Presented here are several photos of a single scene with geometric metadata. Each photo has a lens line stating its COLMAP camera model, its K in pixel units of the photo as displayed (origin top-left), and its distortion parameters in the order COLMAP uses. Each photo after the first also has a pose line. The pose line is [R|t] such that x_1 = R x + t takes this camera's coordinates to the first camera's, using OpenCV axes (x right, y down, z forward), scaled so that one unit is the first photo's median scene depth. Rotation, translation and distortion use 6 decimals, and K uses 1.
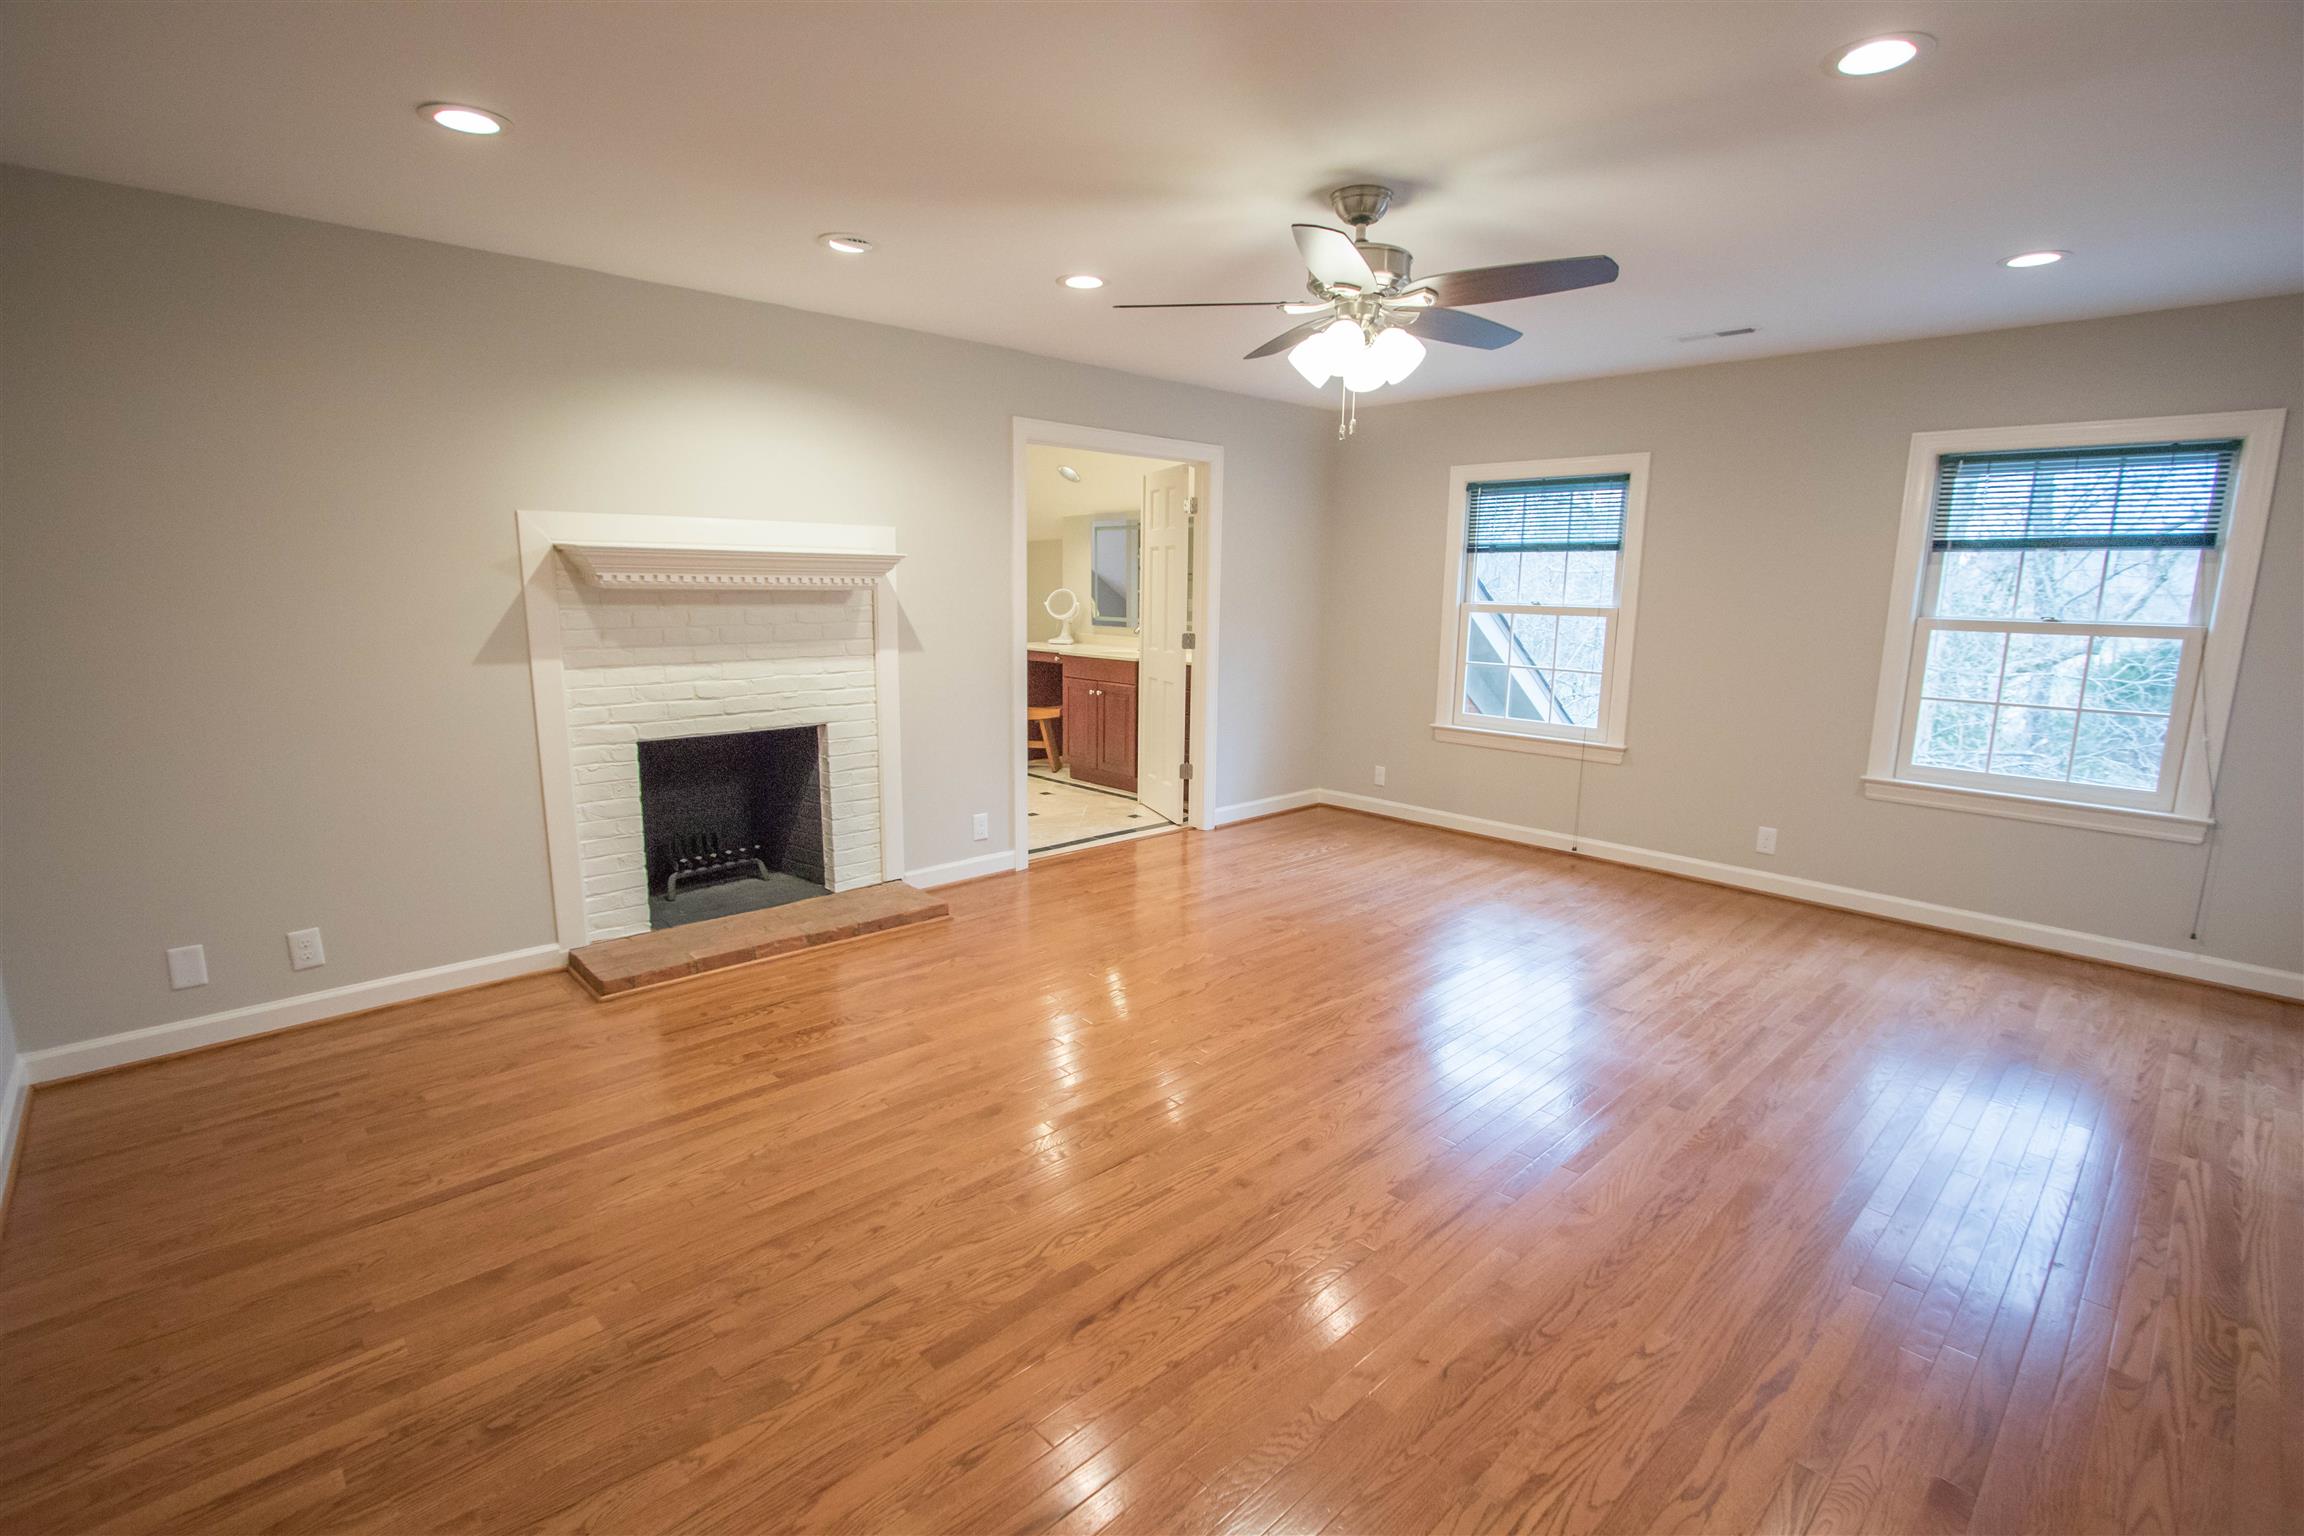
lens RADIAL K [[1056.5, 0, 1160.1], [0, 1056.5, 772.3], [0, 0, 1]] dist [-0.017971, 0.000285]
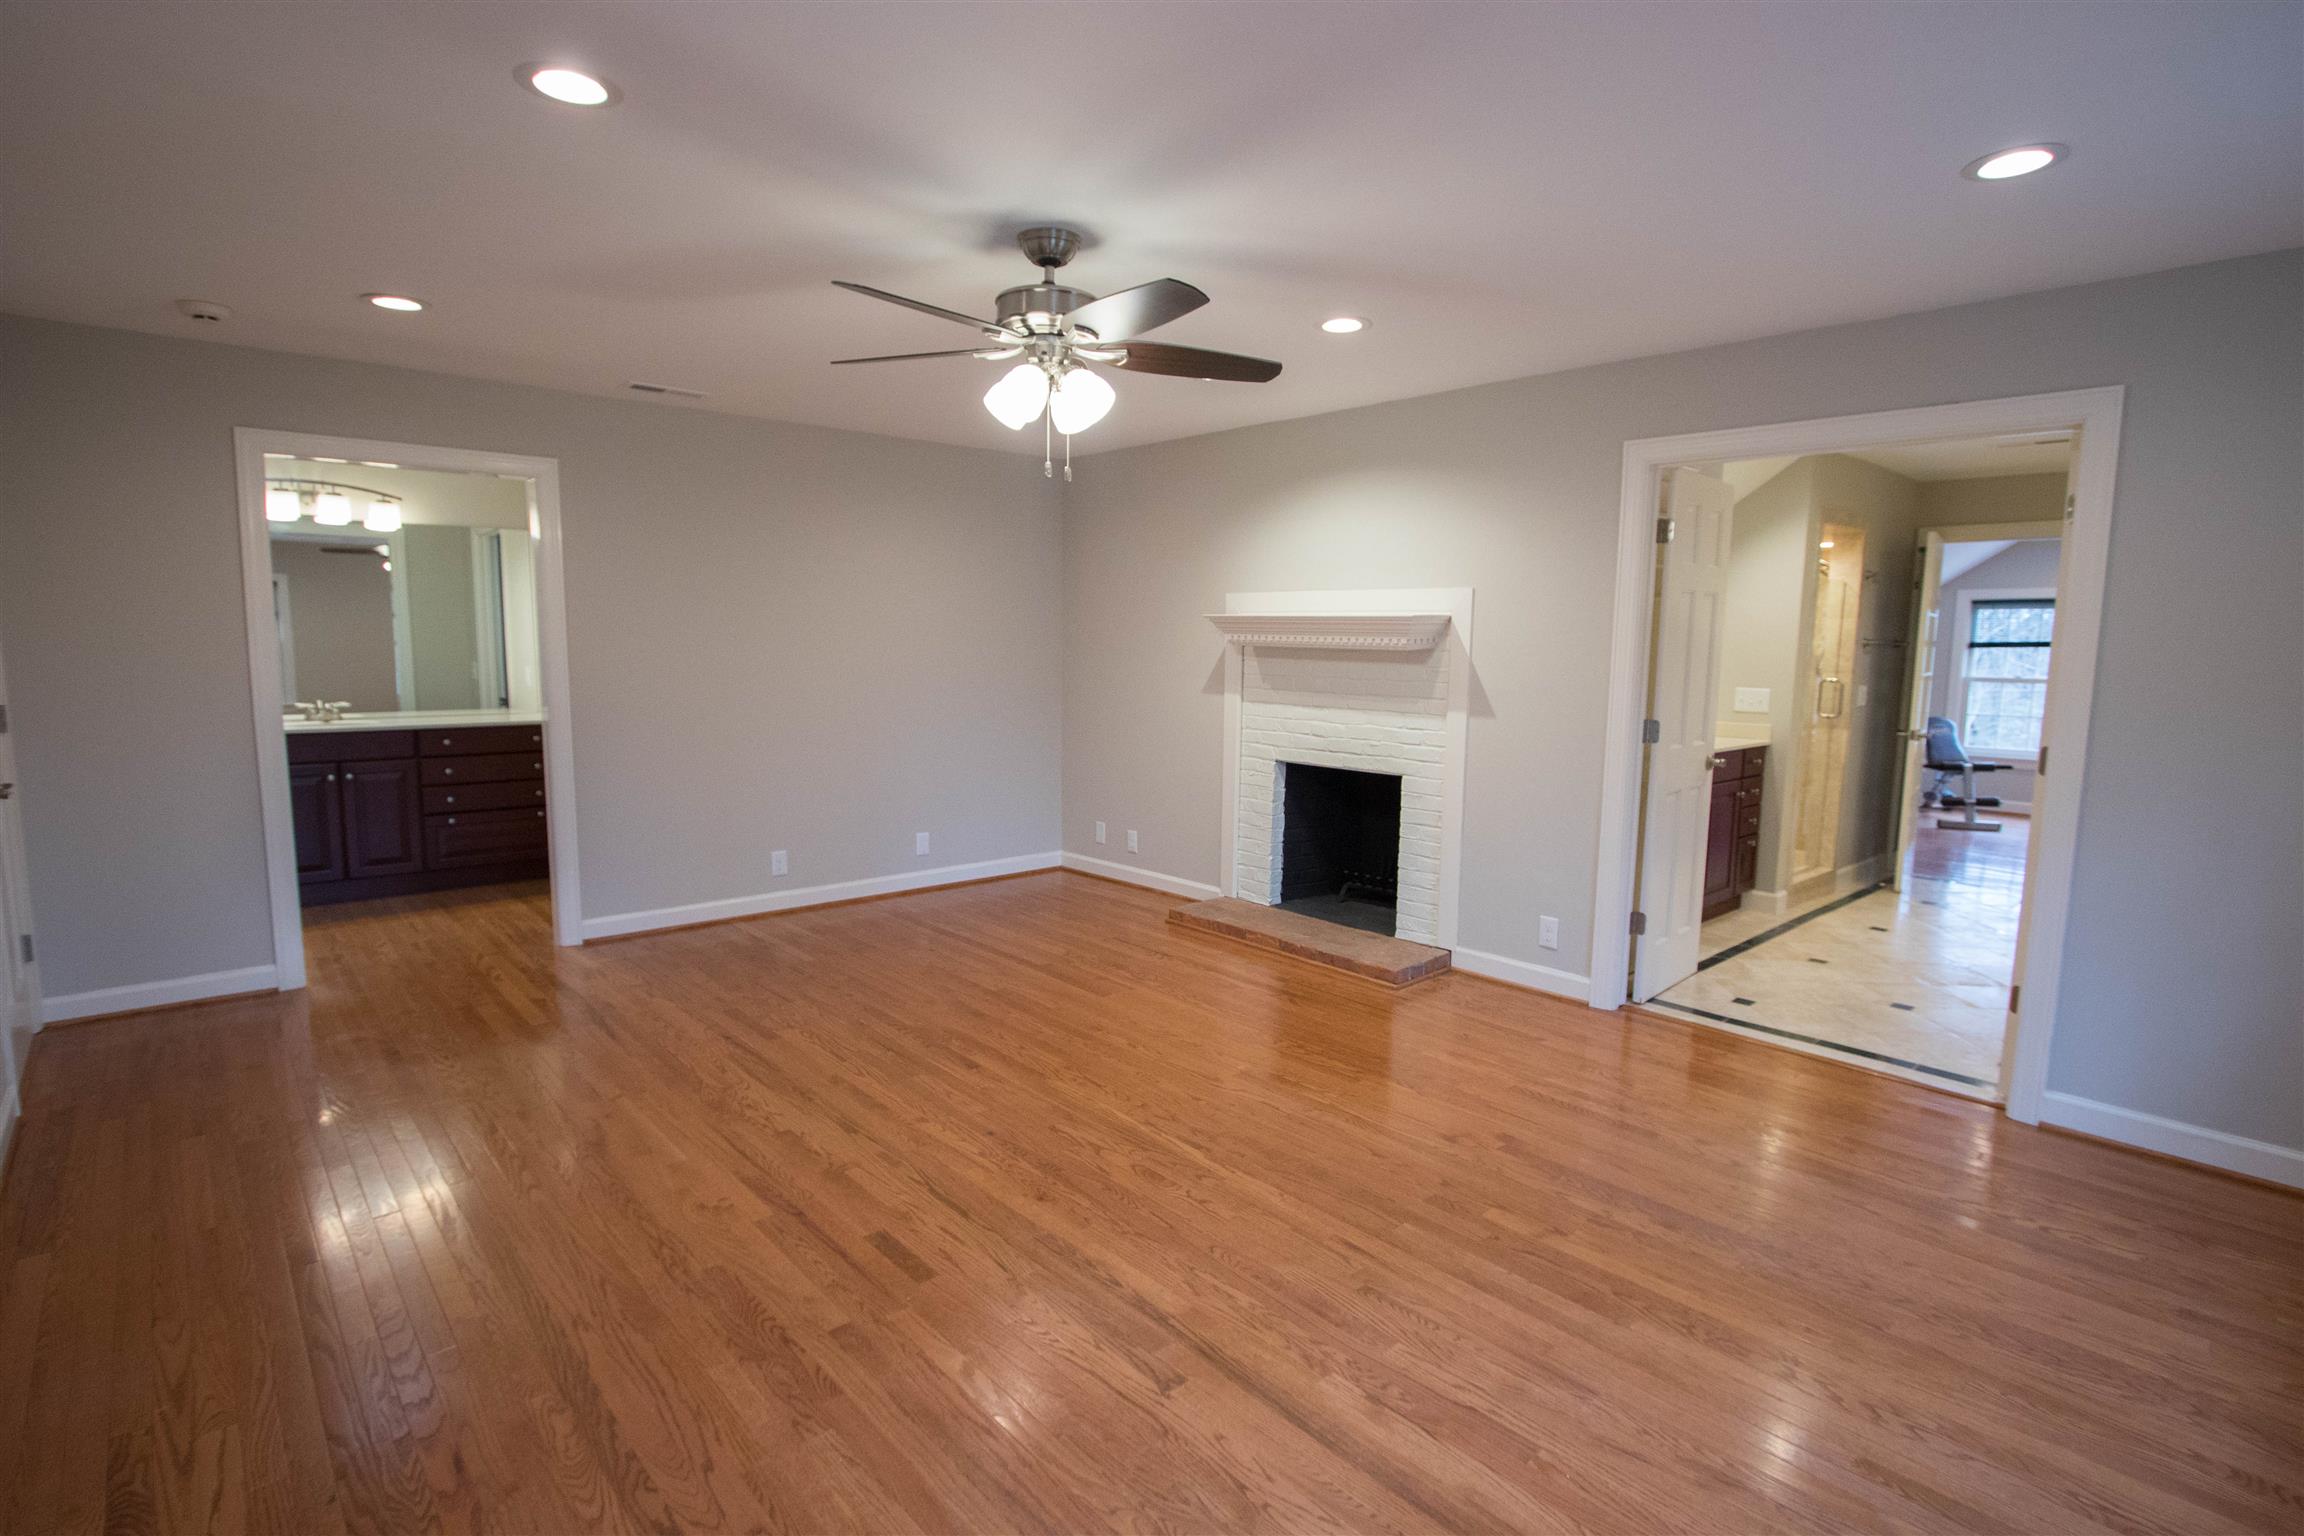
lens RADIAL K [[1128.0, 0, 1152.0], [0, 1128.0, 768.0], [0, 0, 1]] dist [-0.016037, 0.000217]
pose [[-0.037358, 0.103779, -0.993899, 0.854055], [-0.193476, 0.975022, 0.109080, -0.133894], [0.980393, 0.196371, -0.016346, 0.799750]]
